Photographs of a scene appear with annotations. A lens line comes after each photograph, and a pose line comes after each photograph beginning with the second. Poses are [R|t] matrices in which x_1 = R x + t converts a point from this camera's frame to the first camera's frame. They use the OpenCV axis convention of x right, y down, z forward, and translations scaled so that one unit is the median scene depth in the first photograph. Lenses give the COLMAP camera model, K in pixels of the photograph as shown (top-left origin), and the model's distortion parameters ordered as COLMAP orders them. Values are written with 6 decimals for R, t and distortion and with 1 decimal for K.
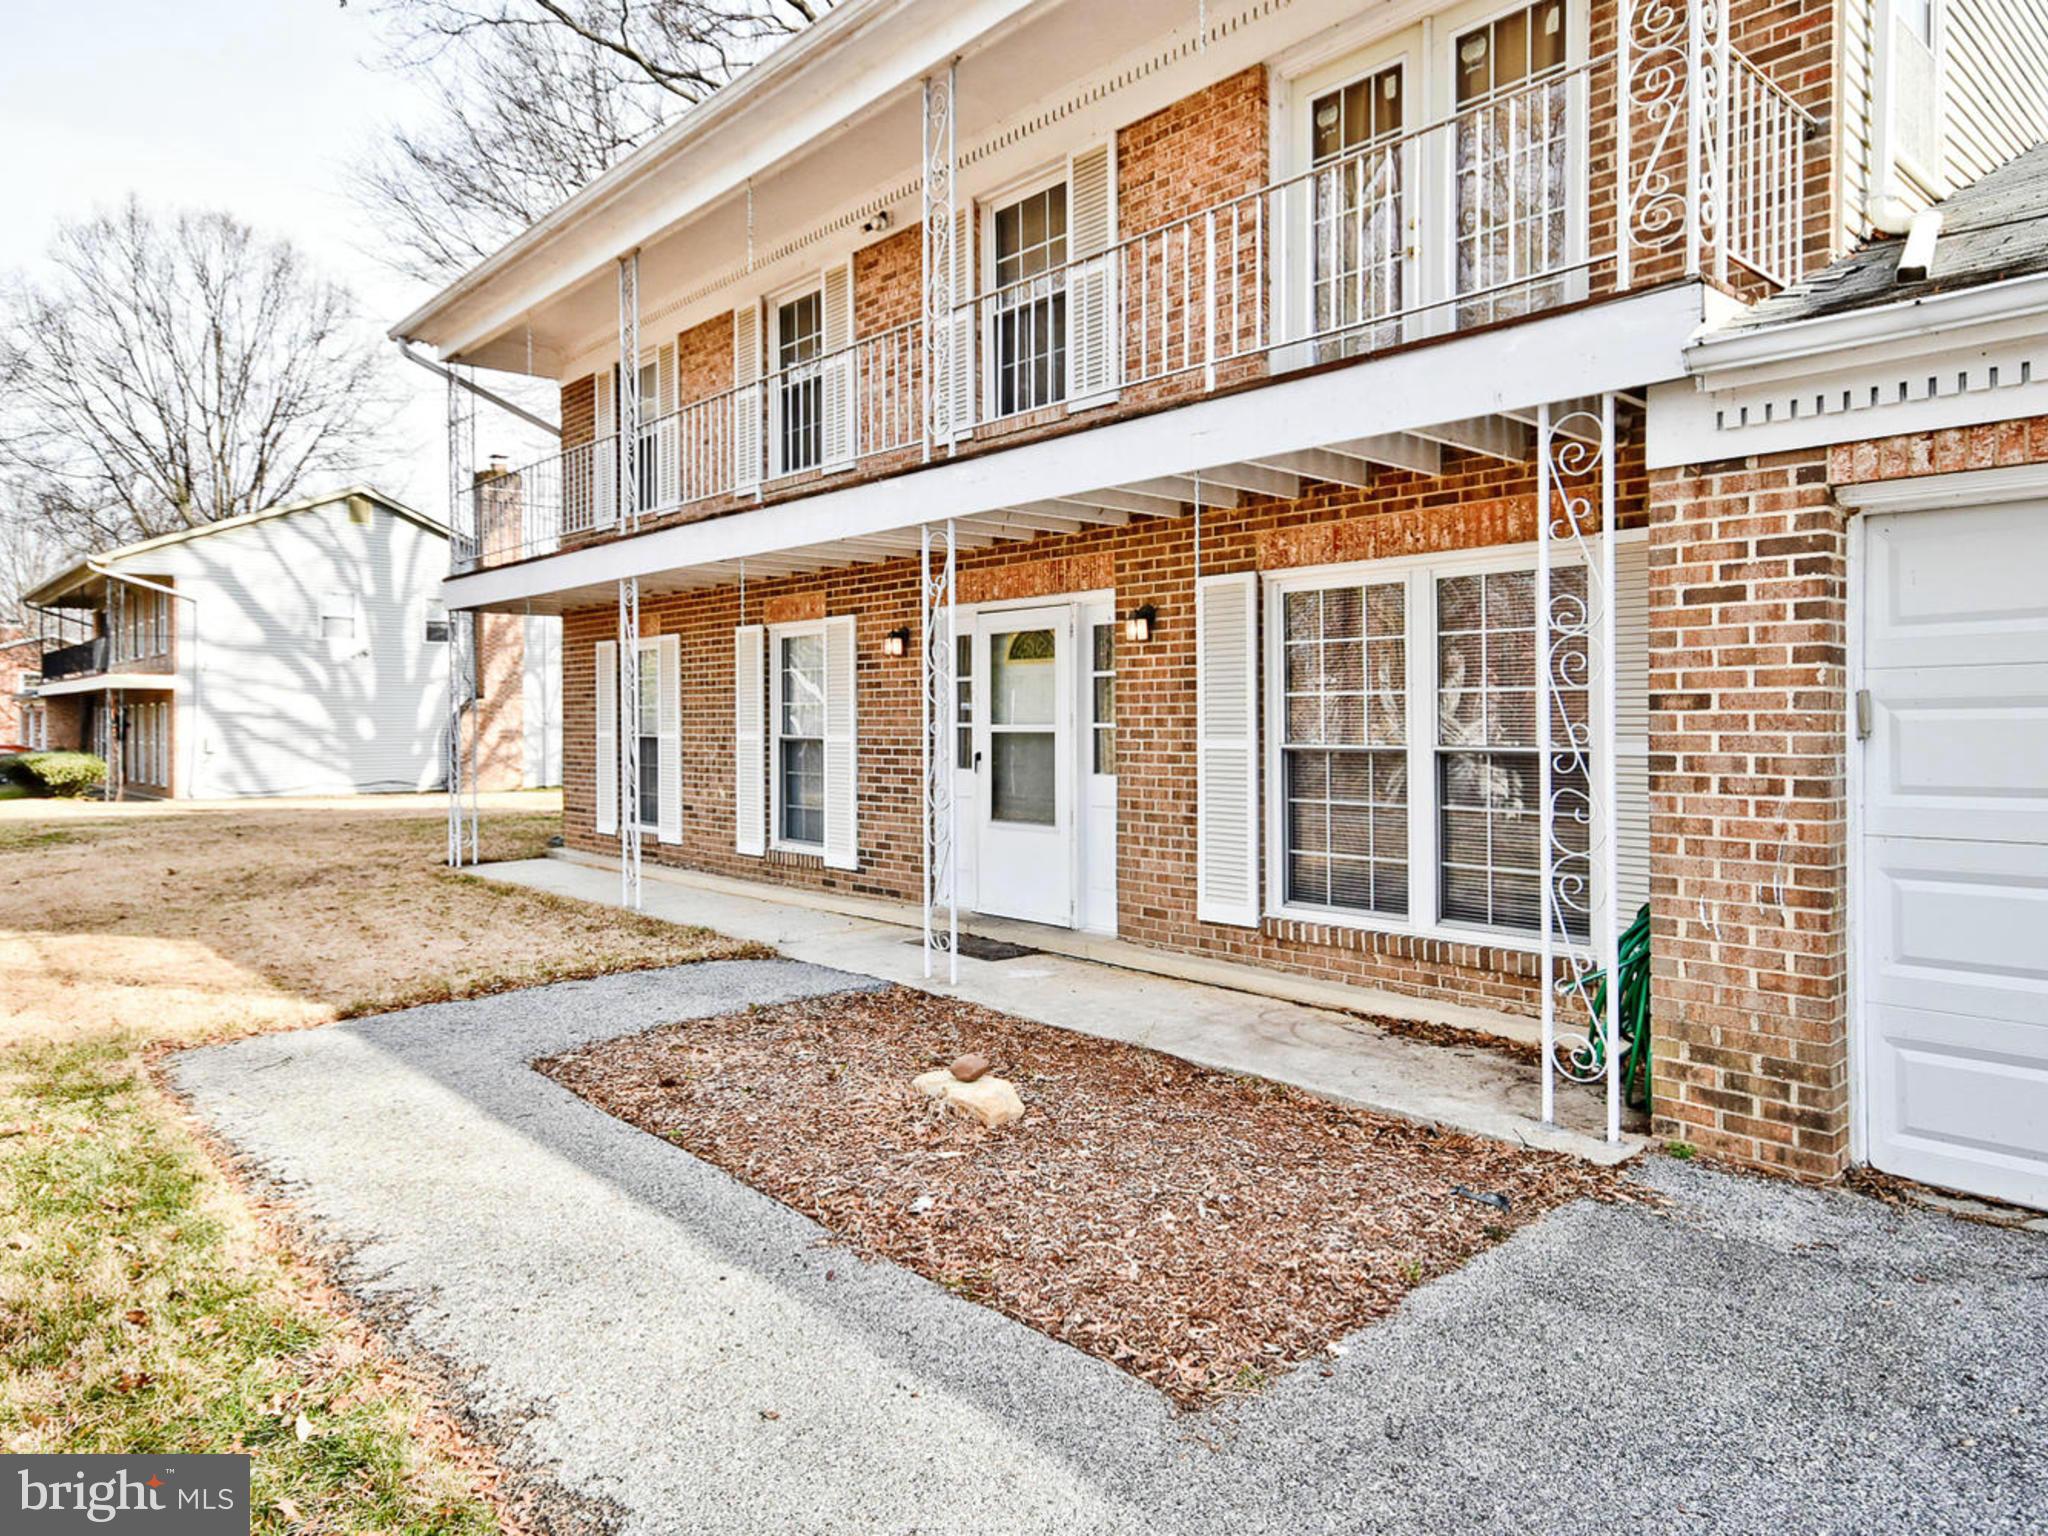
lens RADIAL K [[1327.1, 0, 1021.8], [0, 1327.1, 721.7], [0, 0, 1]] dist [0.002946, 0.040560]
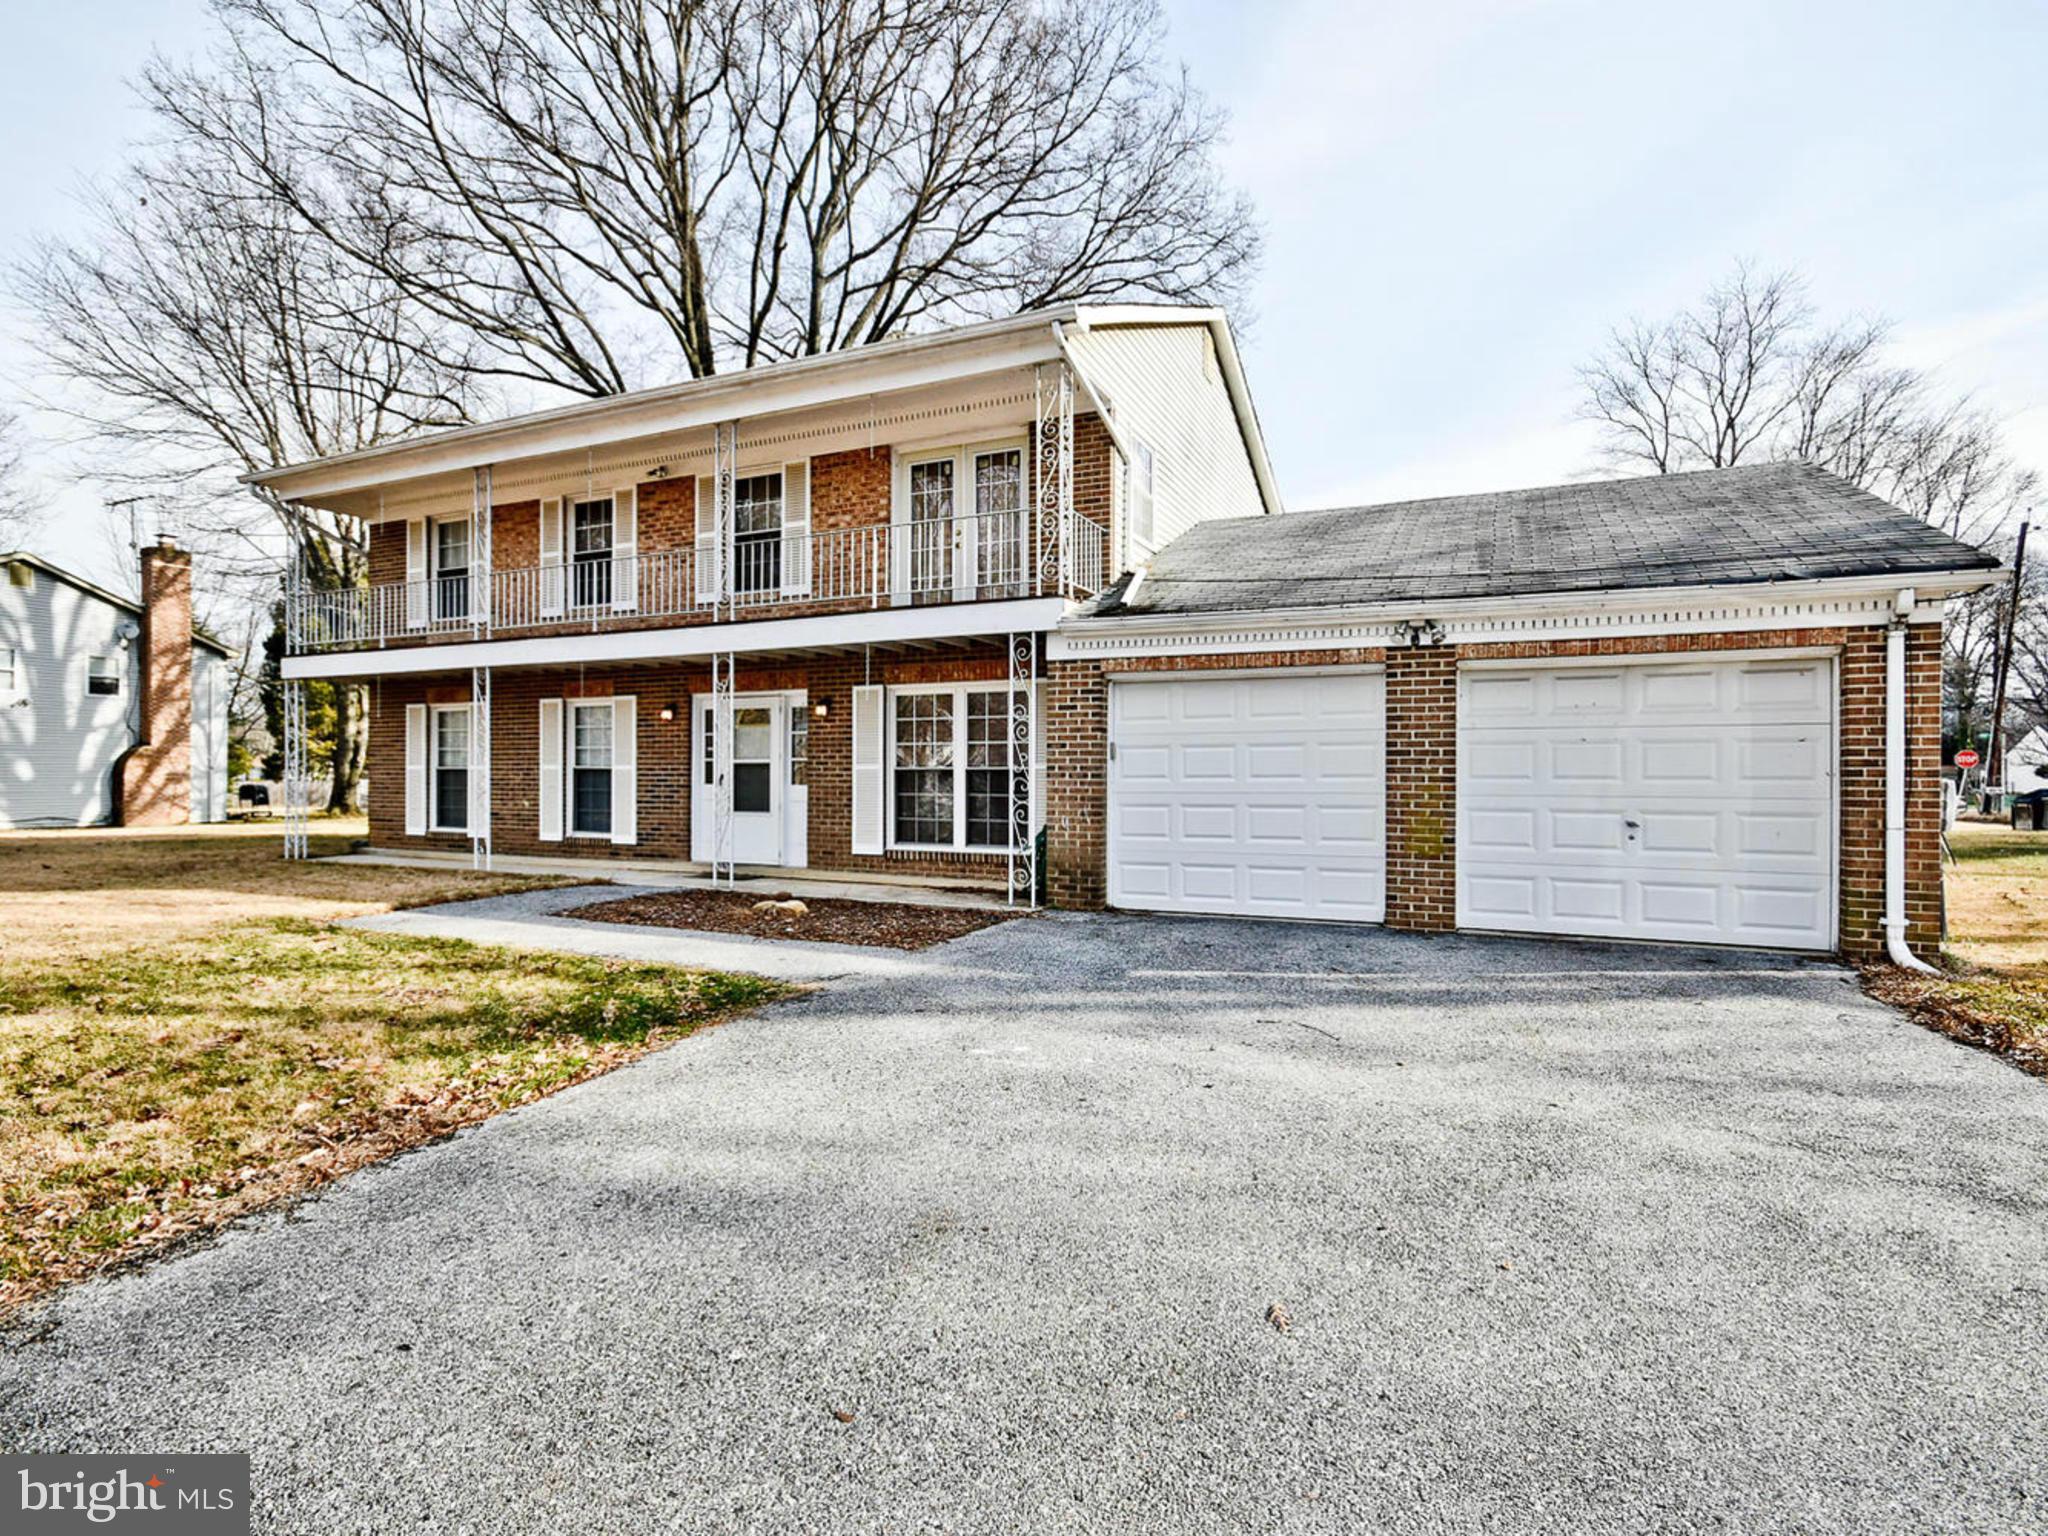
lens RADIAL K [[1094.0, 0, 1010.4], [0, 1094.0, 786.5], [0, 0, 1]] dist [-0.000881, -0.000001]
pose [[0.930406, 0.006055, 0.366481, -0.257866], [-0.007842, 0.999964, 0.003387, 0.038021], [-0.366447, -0.006025, 0.930419, -0.651786]]
